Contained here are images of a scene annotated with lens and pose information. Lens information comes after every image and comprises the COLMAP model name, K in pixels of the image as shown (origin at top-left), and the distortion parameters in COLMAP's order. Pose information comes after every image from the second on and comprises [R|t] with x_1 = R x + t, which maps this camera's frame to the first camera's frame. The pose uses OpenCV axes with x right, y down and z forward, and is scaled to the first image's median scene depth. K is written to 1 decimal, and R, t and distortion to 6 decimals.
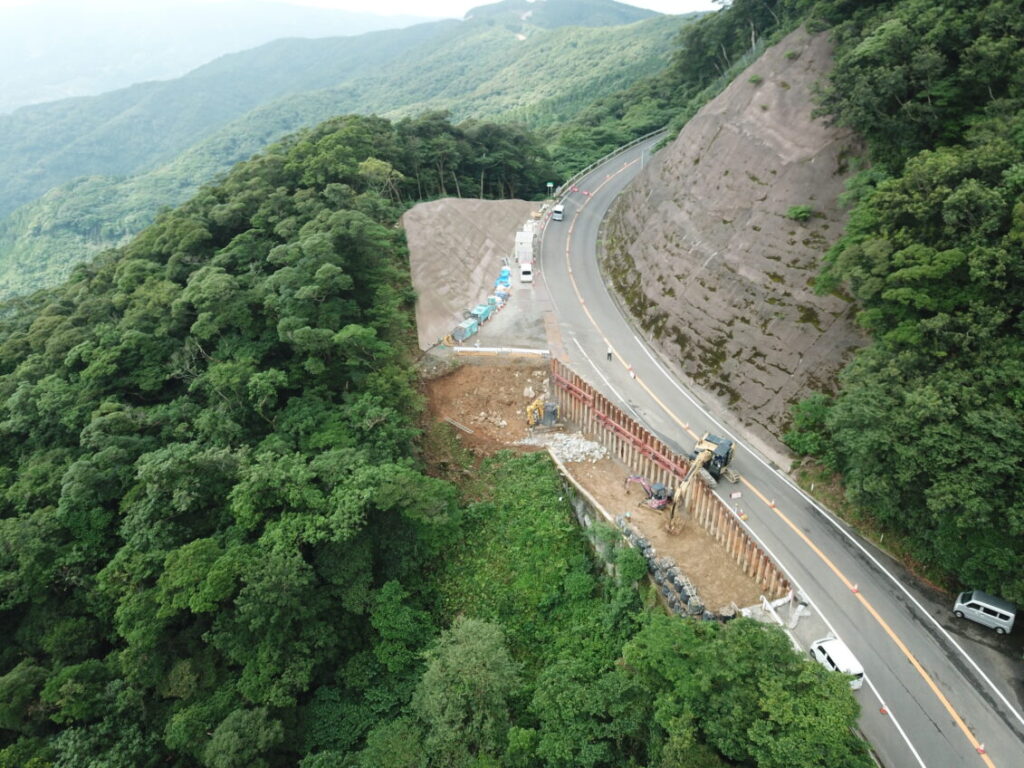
lens RADIAL K [[784.4, 0, 512.0], [0, 784.4, 384.0], [0, 0, 1]] dist [0.006477, -0.005753]
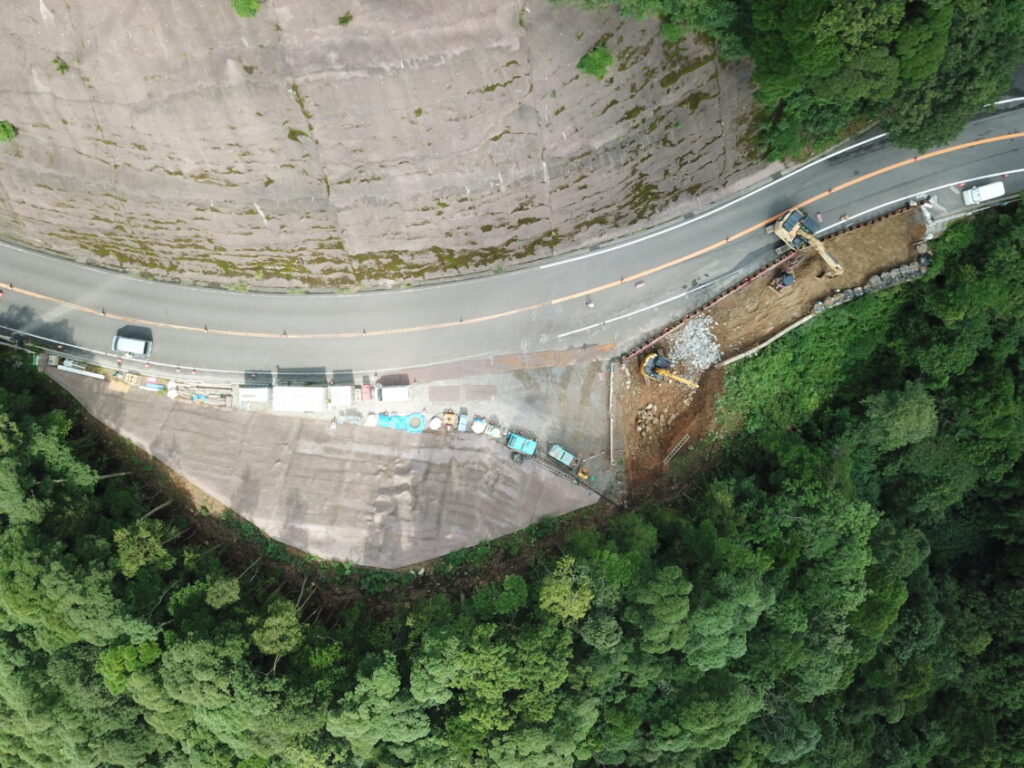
lens RADIAL K [[781.5, 0, 512.0], [0, 781.5, 384.0], [0, 0, 1]] dist [0.006185, -0.000256]
pose [[-0.036027, -0.998870, -0.031000, 0.064519], [0.446646, -0.043843, 0.893636, -1.045580], [-0.893985, 0.018349, 0.447721, 0.760753]]
